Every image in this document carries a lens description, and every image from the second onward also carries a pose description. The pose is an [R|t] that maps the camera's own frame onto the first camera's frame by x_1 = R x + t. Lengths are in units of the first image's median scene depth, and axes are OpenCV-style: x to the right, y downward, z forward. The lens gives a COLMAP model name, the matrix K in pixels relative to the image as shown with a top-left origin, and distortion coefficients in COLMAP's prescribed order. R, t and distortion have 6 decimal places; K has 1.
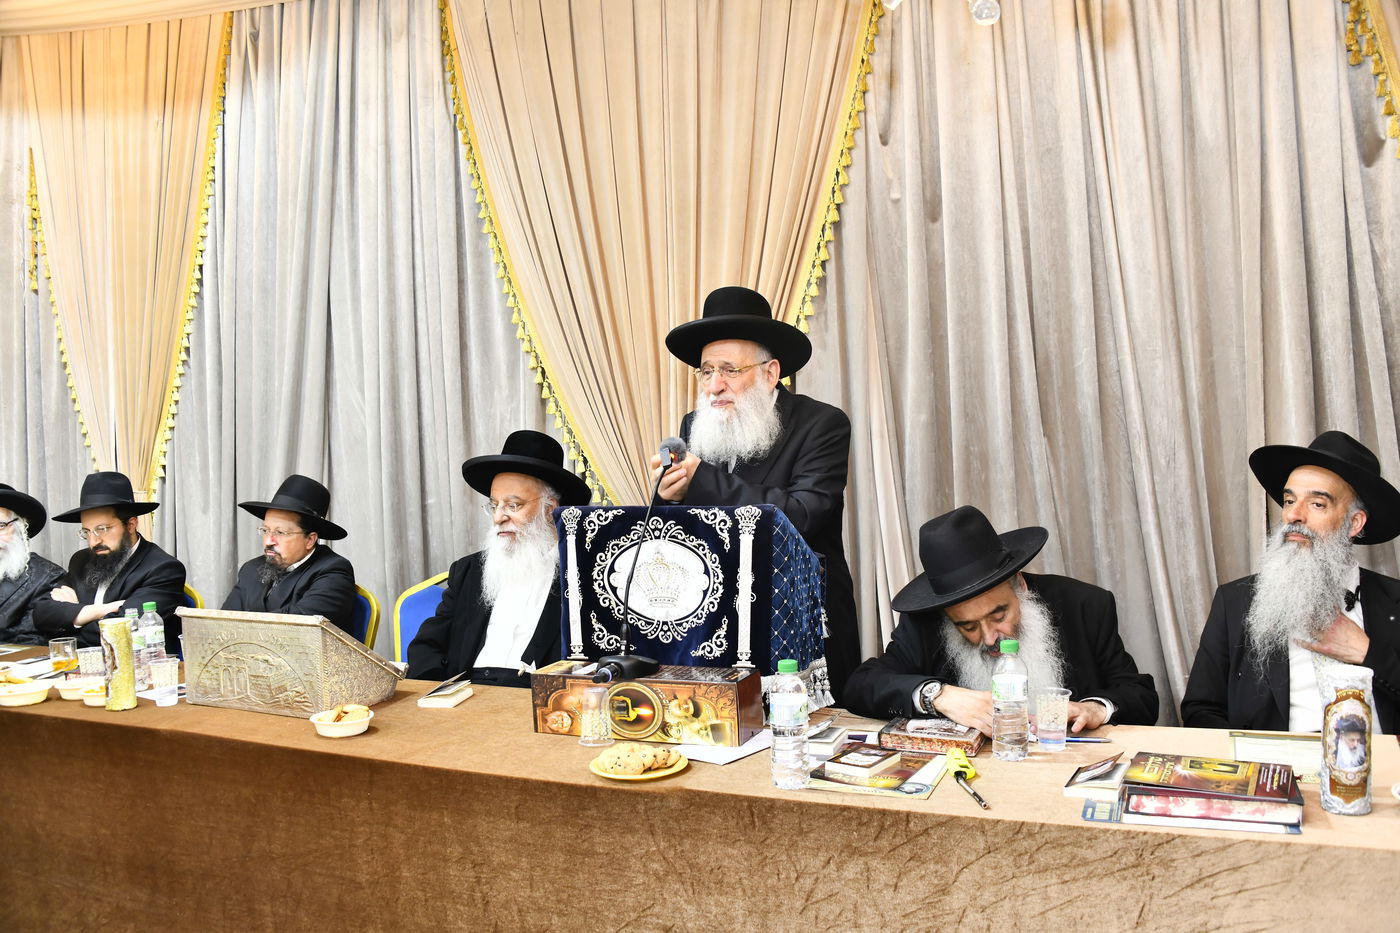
lens RADIAL K [[1116.4, 0, 704.4], [0, 1116.4, 498.6], [0, 0, 1]] dist [-0.149360, 0.075565]
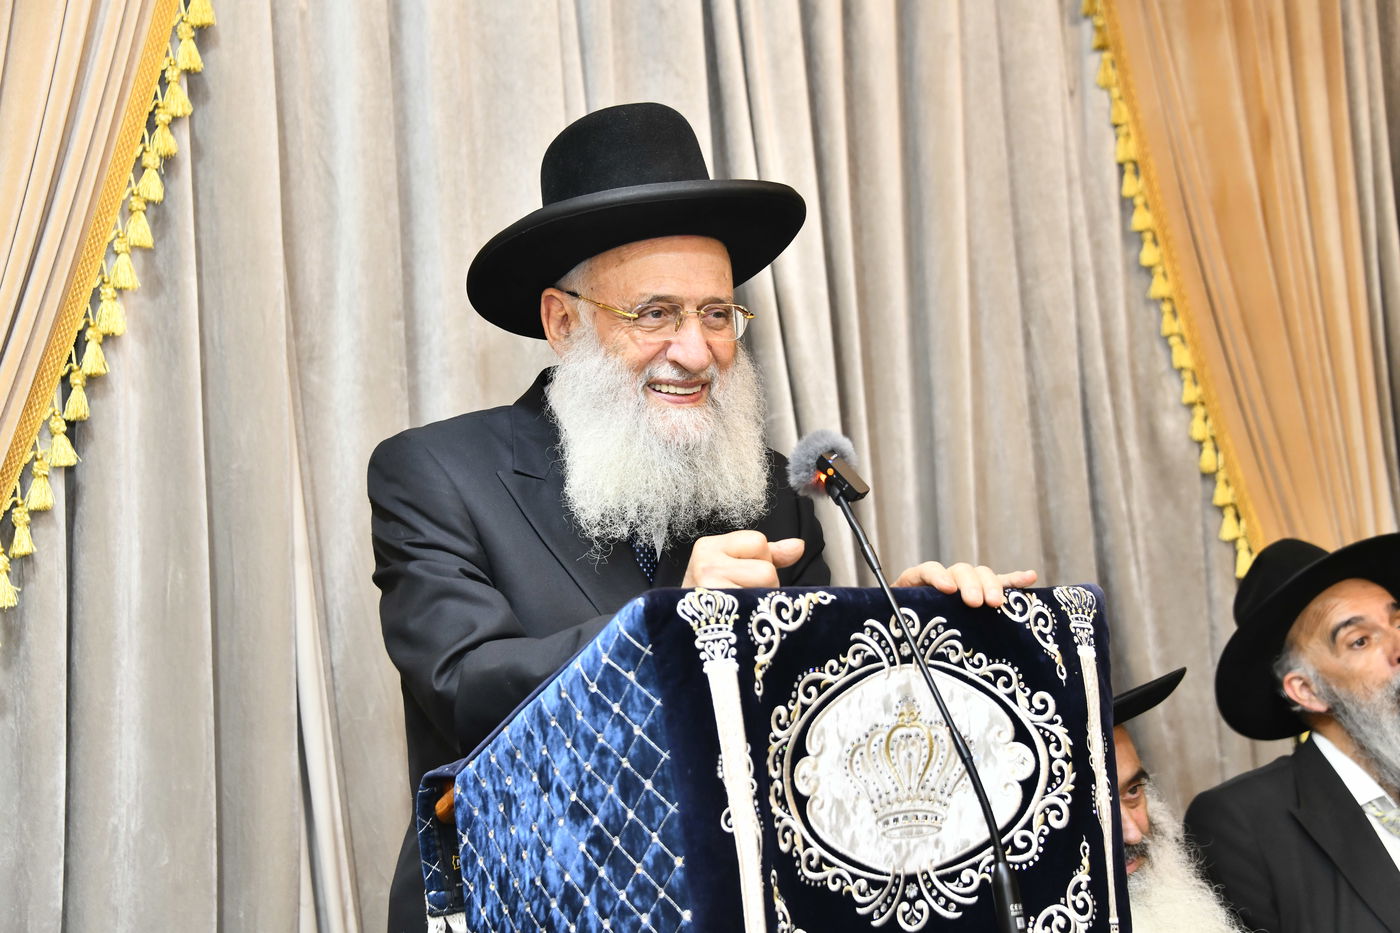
lens RADIAL K [[2454.5, 0, 694.0], [0, 2454.5, 478.4], [0, 0, 1]] dist [0.415408, 0.000000]
pose [[0.535599, 0.080673, 0.840610, -0.780004], [0.074256, 0.987072, -0.142041, 0.084583], [-0.841201, 0.138497, 0.522684, 0.539297]]
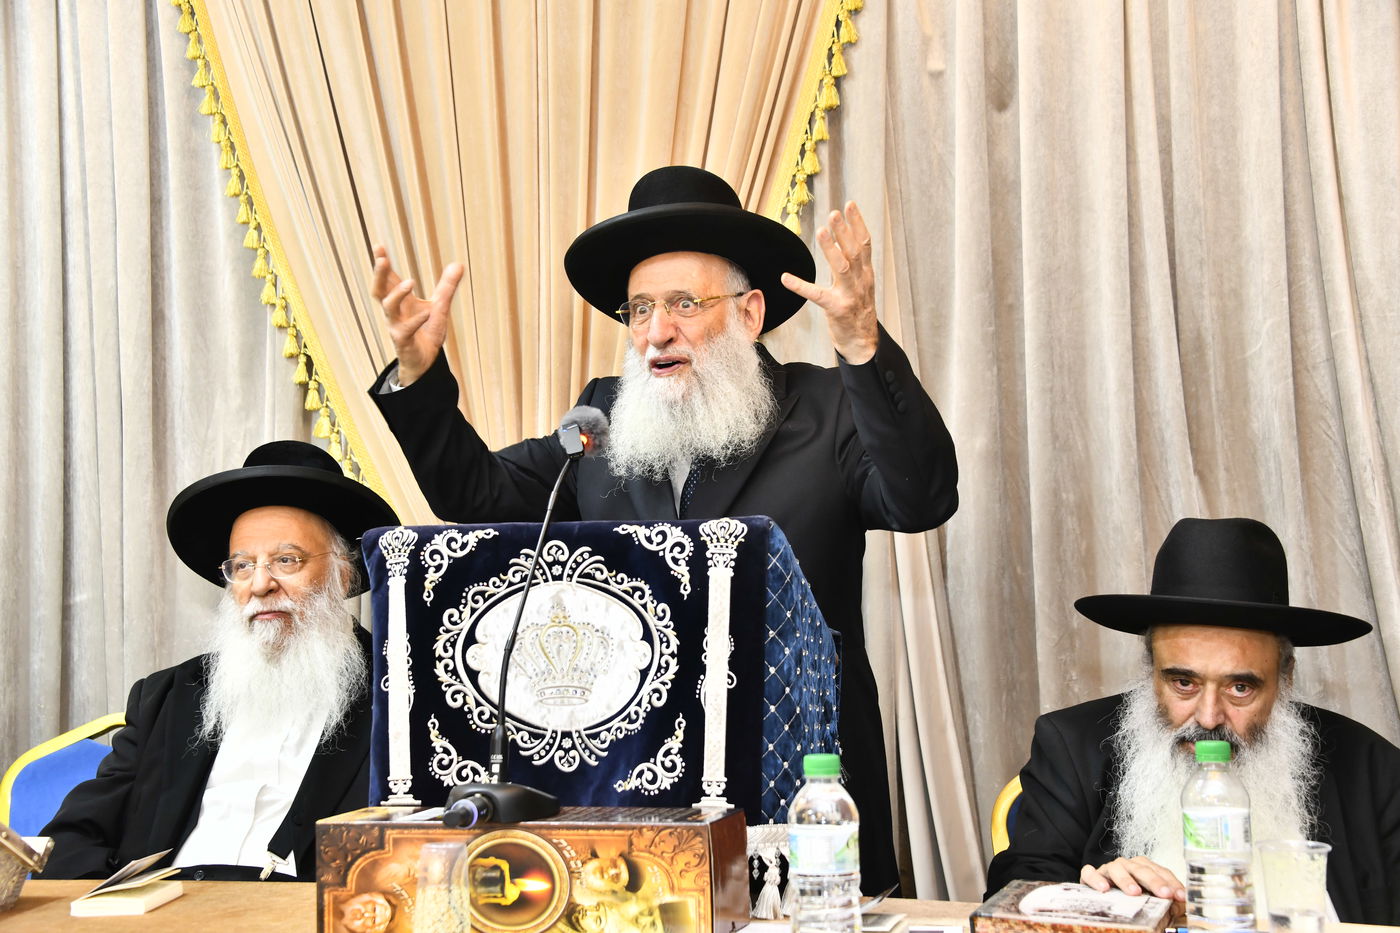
lens RADIAL K [[1881.1, 0, 703.7], [0, 1881.1, 499.9], [0, 0, 1]] dist [0.182571, 0.000000]
pose [[0.995390, 0.022372, 0.093263, -0.053612], [-0.012516, 0.994399, -0.104951, 0.086920], [-0.095089, 0.103300, 0.990095, 0.048473]]
